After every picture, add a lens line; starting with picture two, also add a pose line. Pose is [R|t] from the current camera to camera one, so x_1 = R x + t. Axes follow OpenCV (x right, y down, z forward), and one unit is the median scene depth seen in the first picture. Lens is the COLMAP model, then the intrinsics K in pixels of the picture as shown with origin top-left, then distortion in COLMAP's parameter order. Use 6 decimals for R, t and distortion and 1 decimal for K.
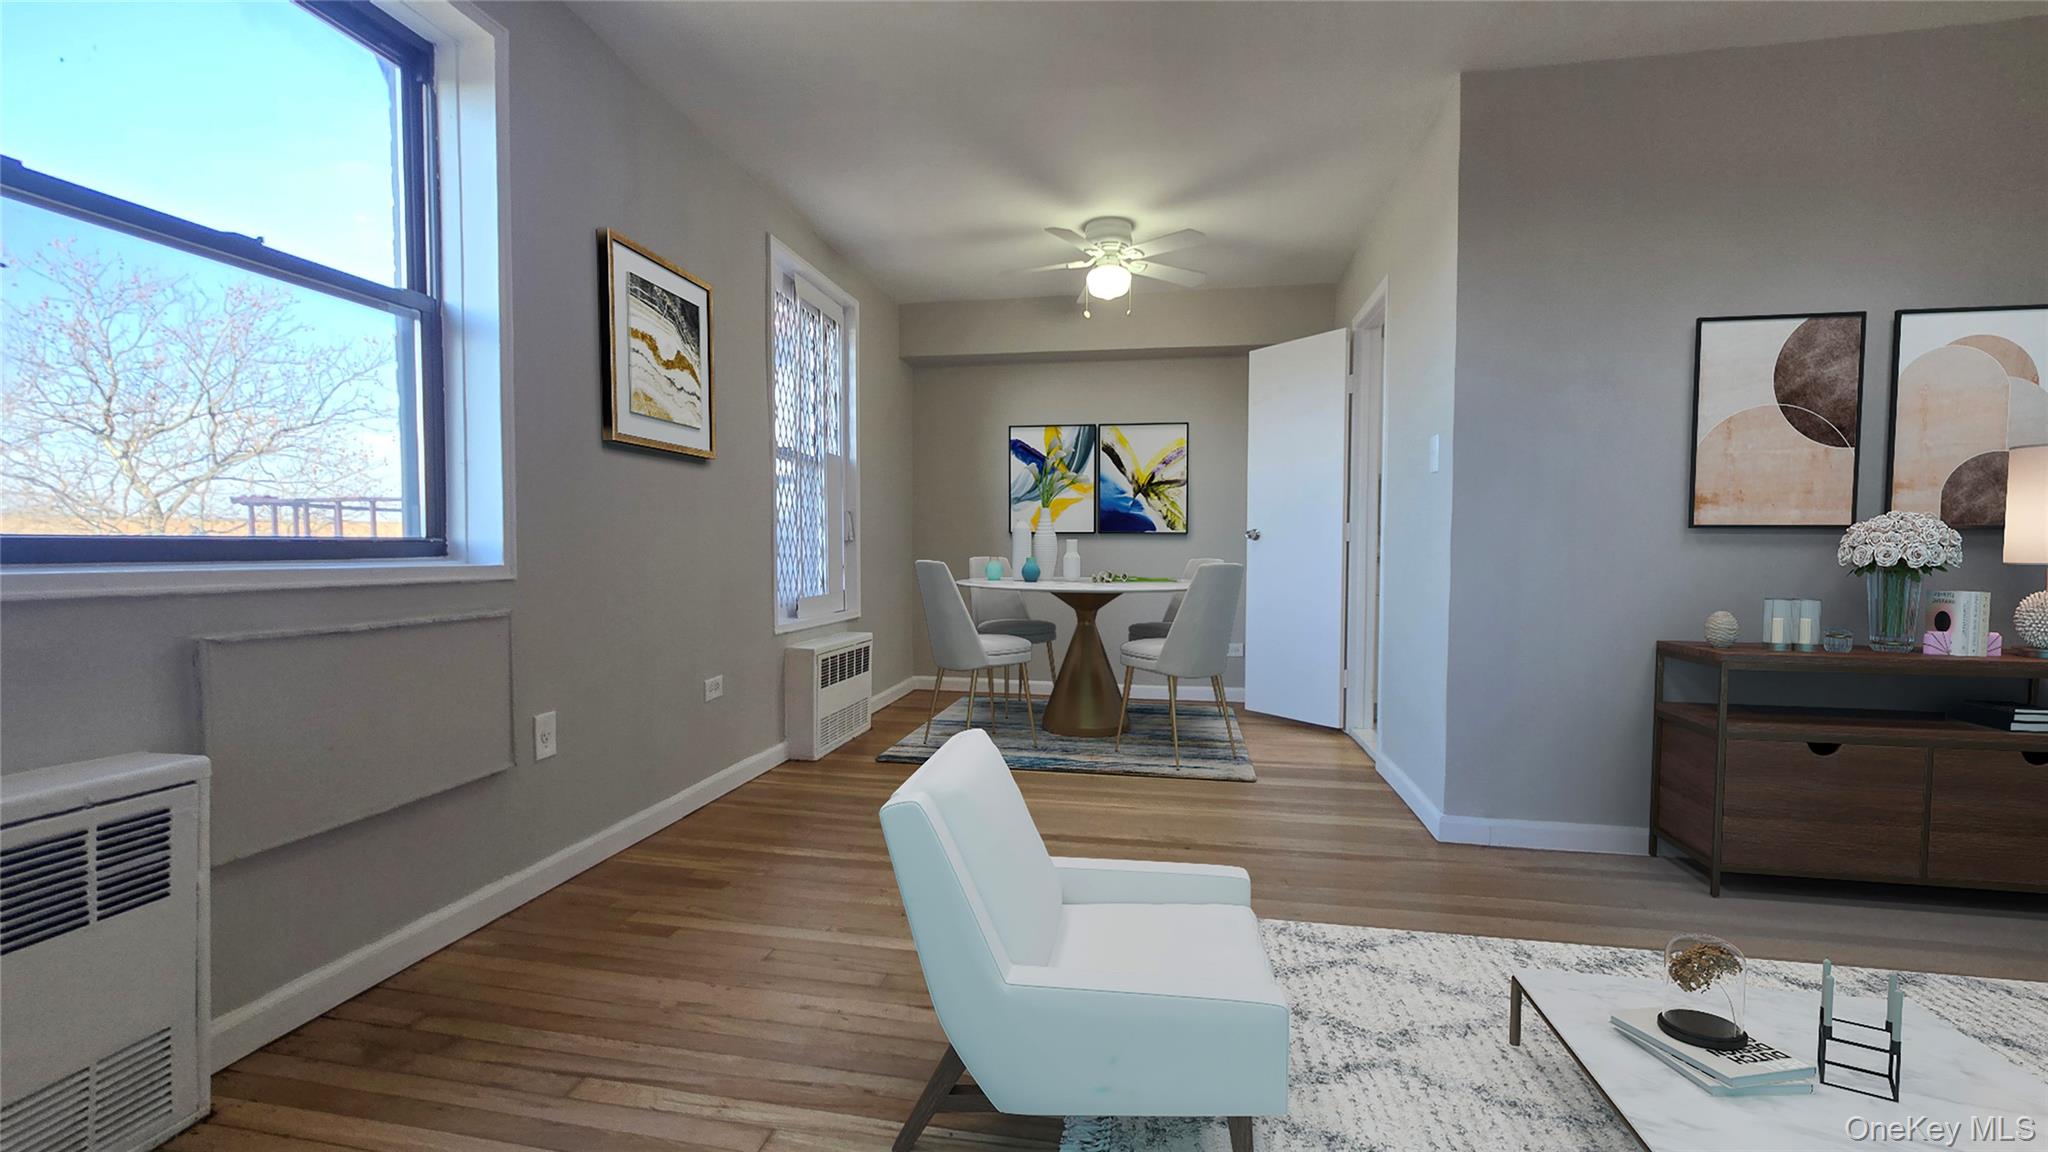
lens RADIAL K [[787.4, 0, 972.0], [0, 787.4, 581.3], [0, 0, 1]] dist [-0.000212, -0.000031]
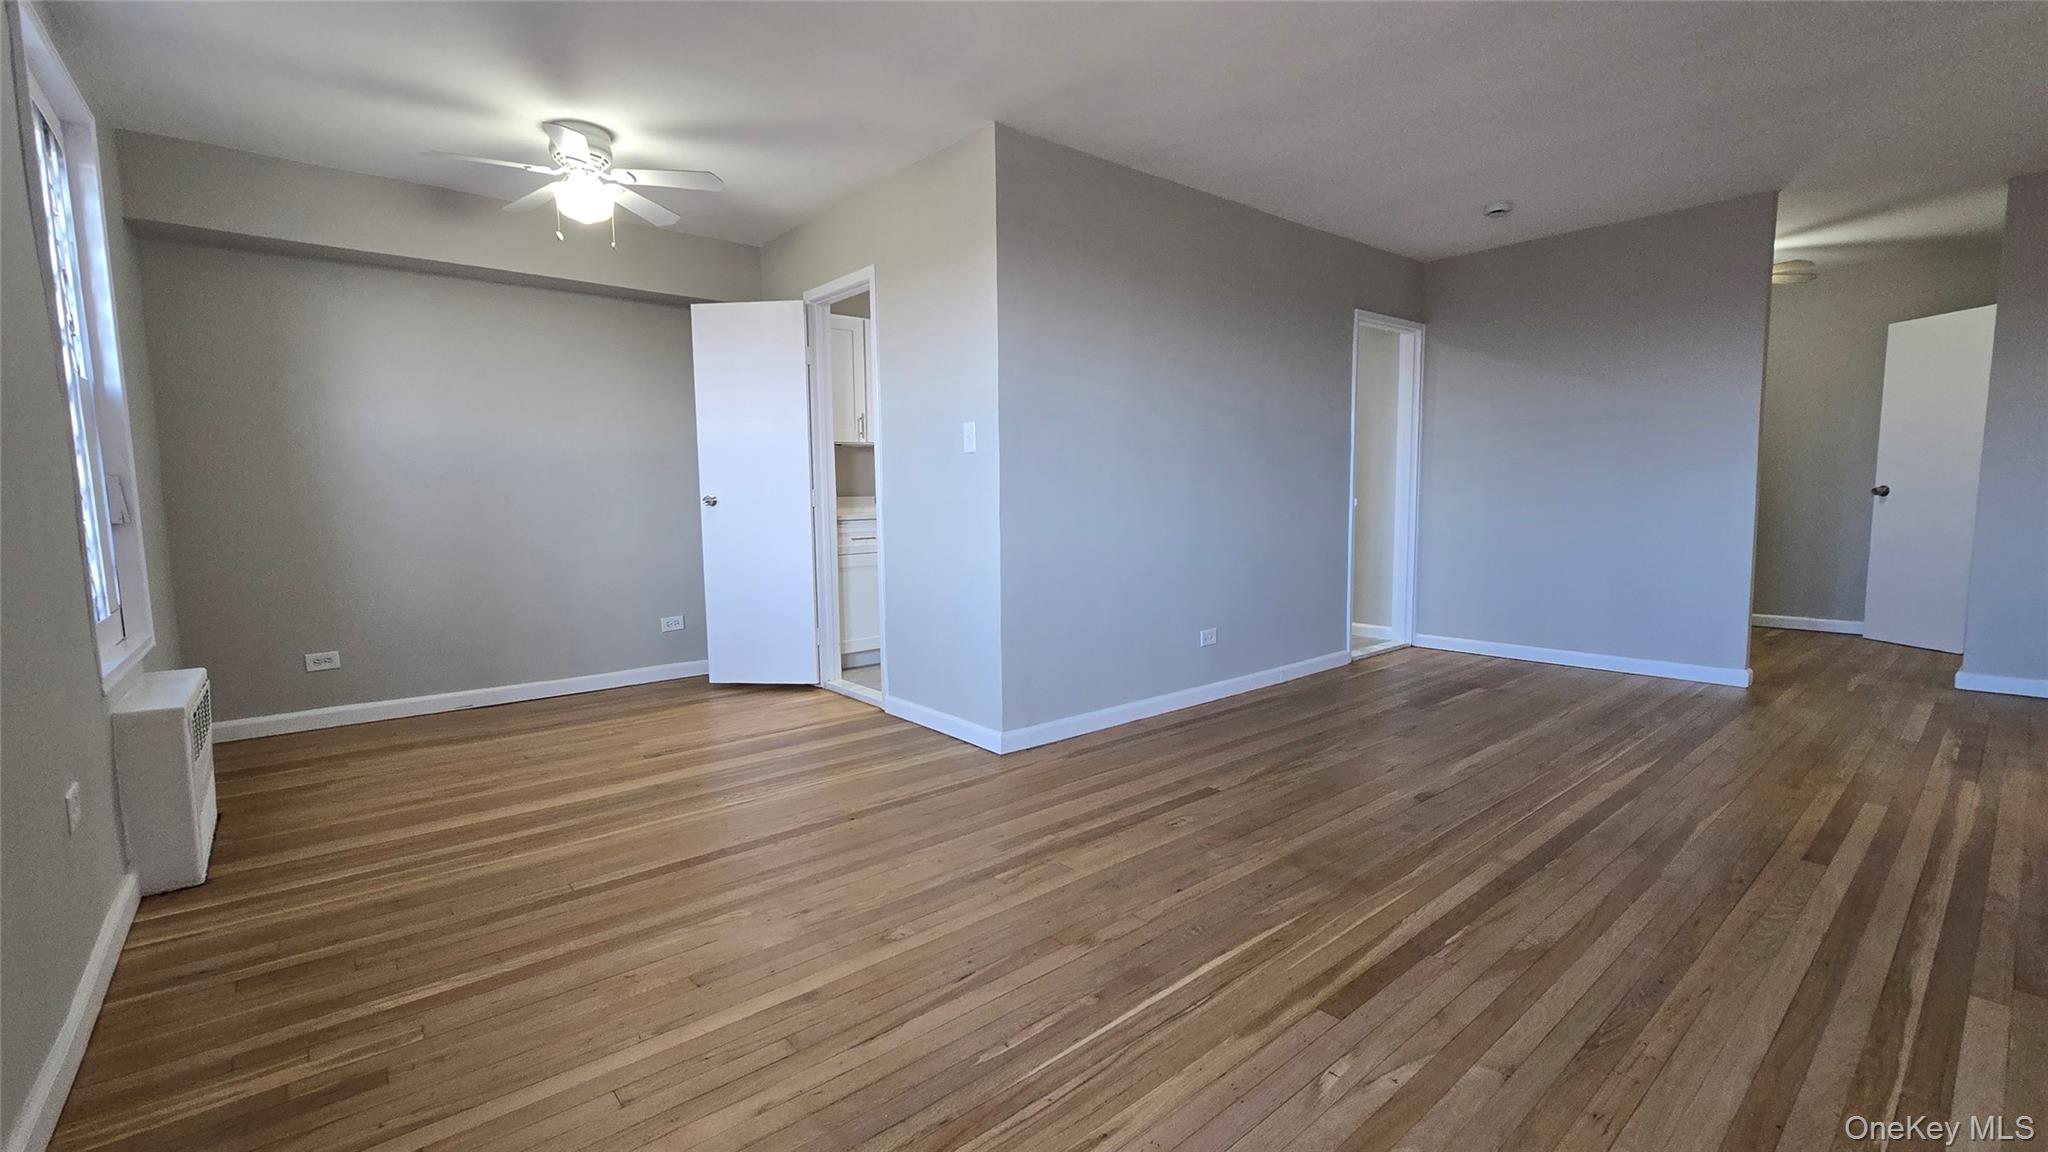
lens RADIAL K [[843.5, 0, 1003.4], [0, 843.5, 573.9], [0, 0, 1]] dist [-0.000579, -0.000397]
pose [[0.658514, -0.082970, 0.747981, -0.303655], [0.052098, 0.996545, 0.064676, -0.030150], [-0.750763, -0.003621, 0.660562, 0.103089]]
